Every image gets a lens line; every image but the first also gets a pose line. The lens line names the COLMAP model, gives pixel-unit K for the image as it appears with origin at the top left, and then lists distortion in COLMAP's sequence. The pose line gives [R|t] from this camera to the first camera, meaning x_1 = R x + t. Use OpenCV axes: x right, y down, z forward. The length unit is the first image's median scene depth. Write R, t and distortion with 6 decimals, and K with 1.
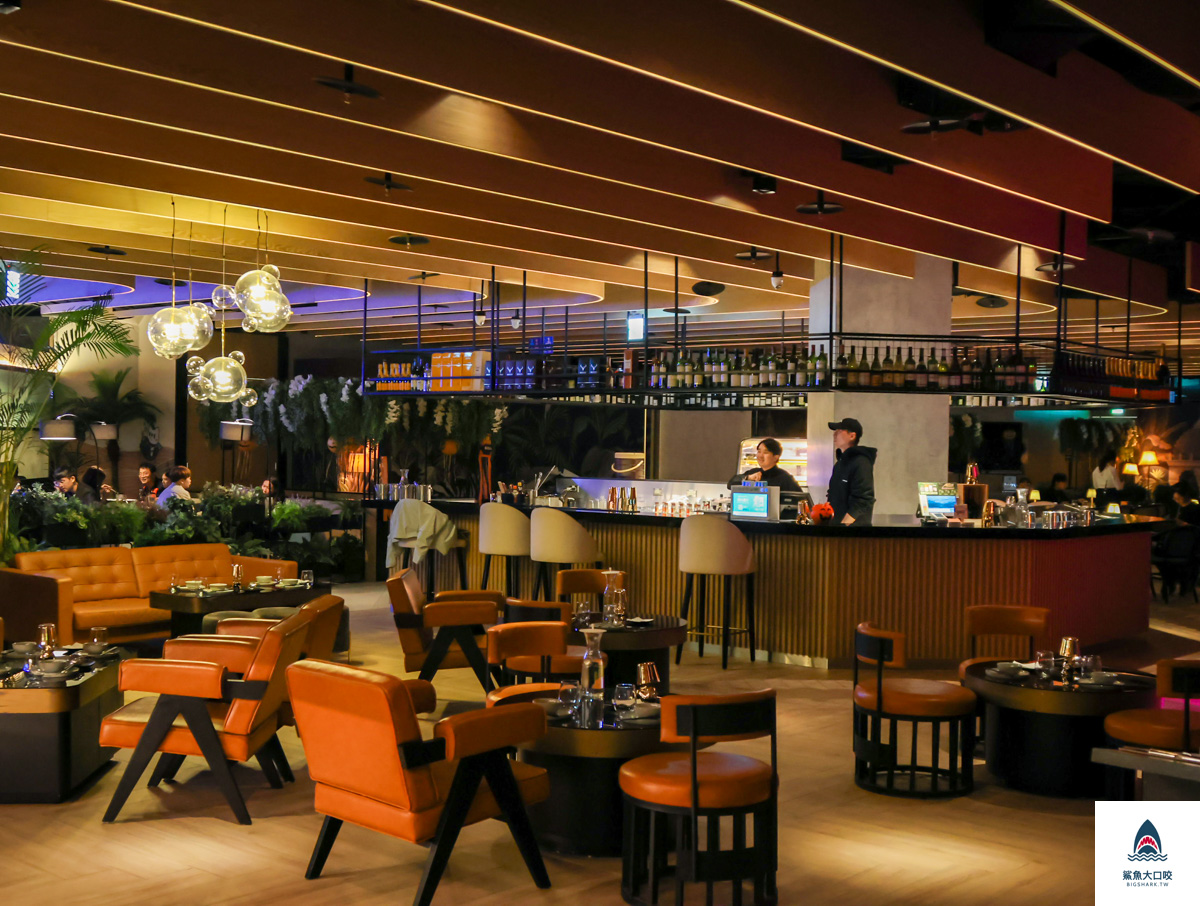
lens RADIAL K [[1399.0, 0, 600.0], [0, 1399.0, 453.0], [0, 0, 1]] dist [-0.073718, 0.270351]
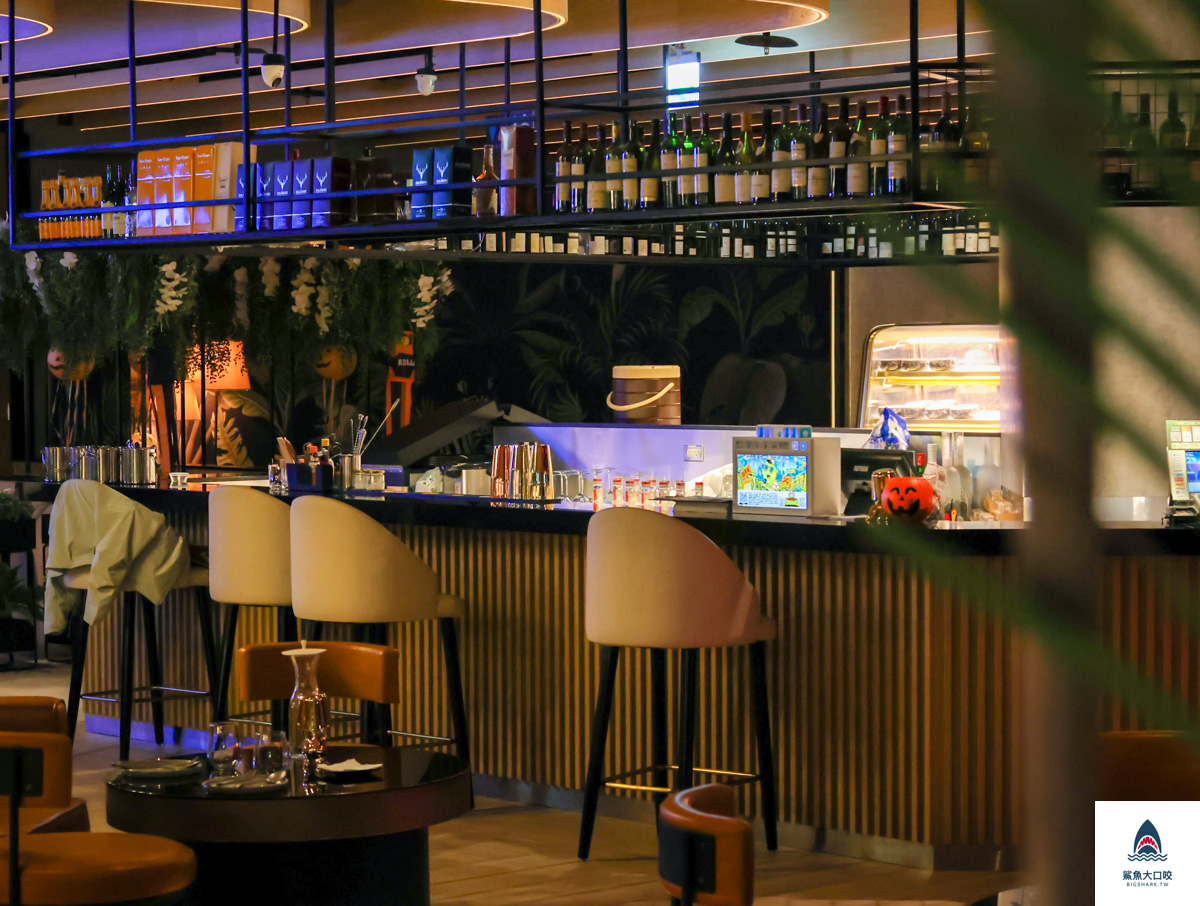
lens RADIAL K [[2879.5, 0, 600.0], [0, 2879.5, 453.0], [0, 0, 1]] dist [0.031357, -0.085833]
pose [[0.991348, -0.018681, -0.129920, 0.113320], [0.022311, 0.999399, 0.026543, 0.002760], [0.129347, -0.029212, 0.991169, 0.084608]]
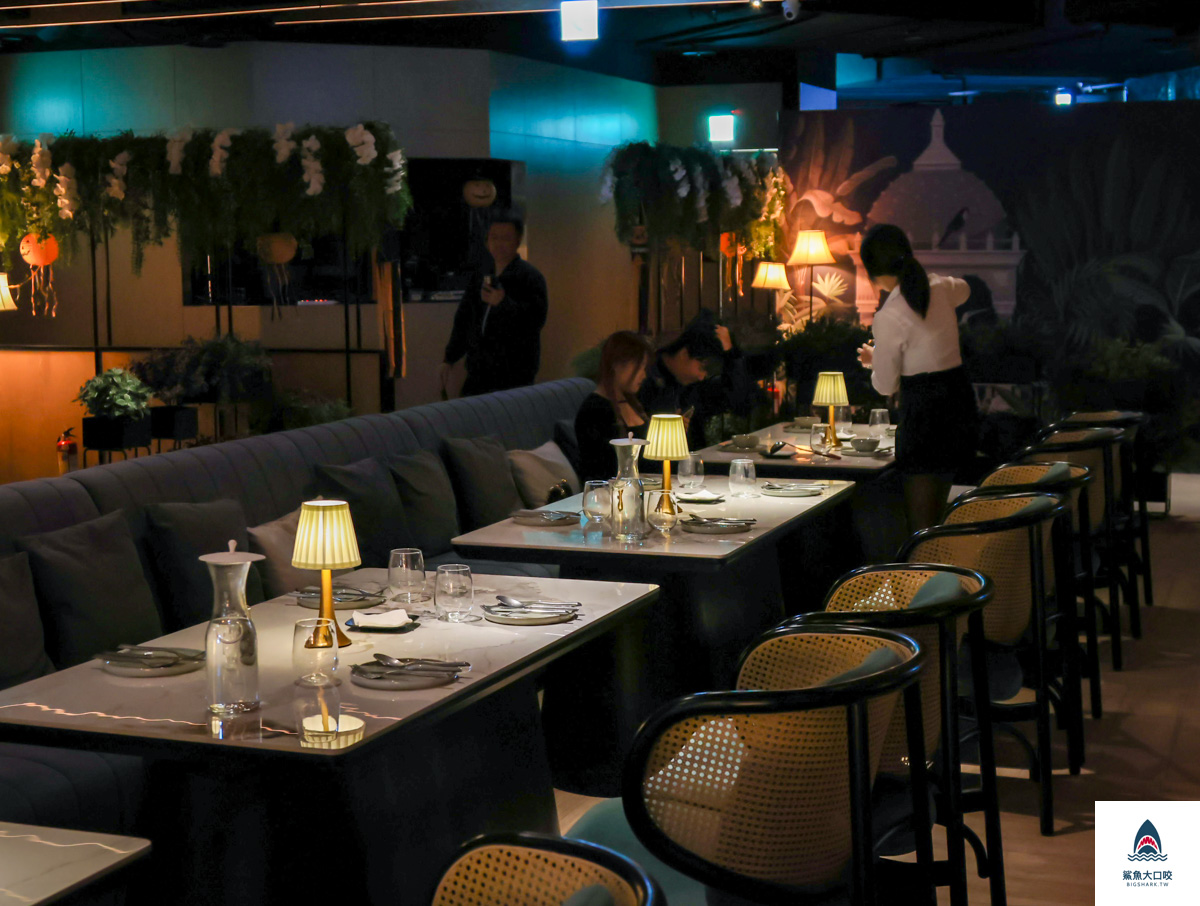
lens RADIAL K [[1960.7, 0, 600.0], [0, 1960.7, 453.0], [0, 0, 1]] dist [-0.027057, -0.031979]
pose [[0.932563, -0.063447, 0.355388, 0.264430], [0.027048, 0.993948, 0.106472, 0.001509], [-0.359992, -0.089679, 0.928635, 0.980151]]
